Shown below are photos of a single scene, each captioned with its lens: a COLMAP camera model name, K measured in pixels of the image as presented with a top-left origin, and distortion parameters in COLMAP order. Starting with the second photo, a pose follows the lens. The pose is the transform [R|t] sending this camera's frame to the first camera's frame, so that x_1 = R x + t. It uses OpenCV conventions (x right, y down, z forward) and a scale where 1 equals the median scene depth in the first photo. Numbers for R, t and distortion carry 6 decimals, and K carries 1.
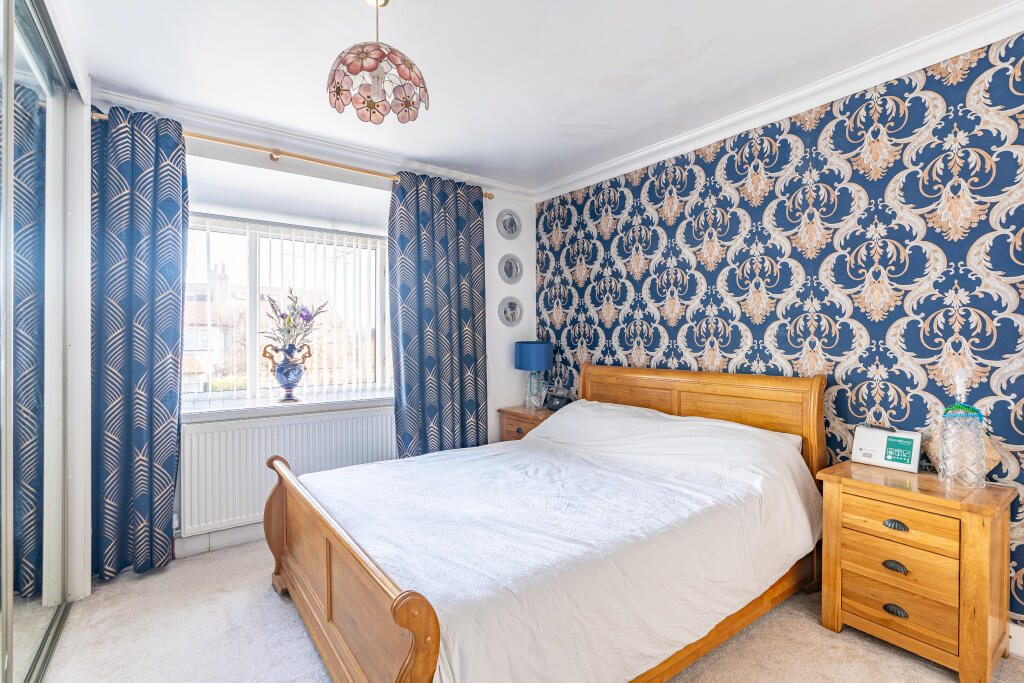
lens RADIAL K [[471.4, 0, 504.0], [0, 471.4, 339.9], [0, 0, 1]] dist [-0.011380, 0.003609]
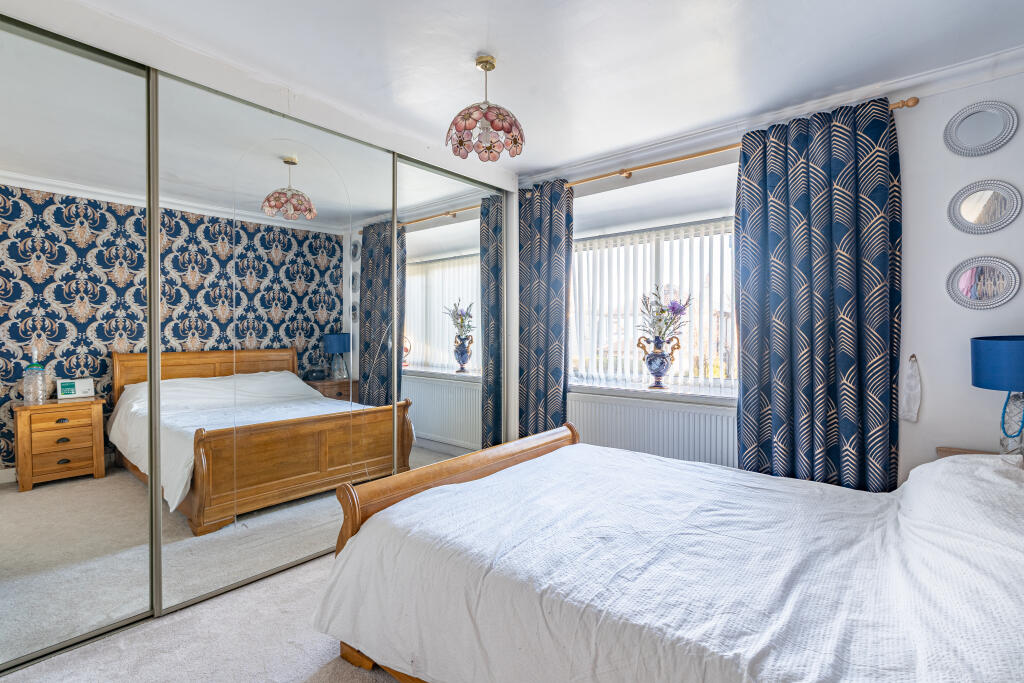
lens RADIAL K [[471.4, 0, 504.4], [0, 471.4, 339.2], [0, 0, 1]] dist [-0.011380, 0.003609]
pose [[0.243803, 0.014940, -0.969710, 0.625772], [-0.000412, 0.999883, 0.015301, -0.000891], [0.969825, -0.003331, 0.243780, 0.457974]]
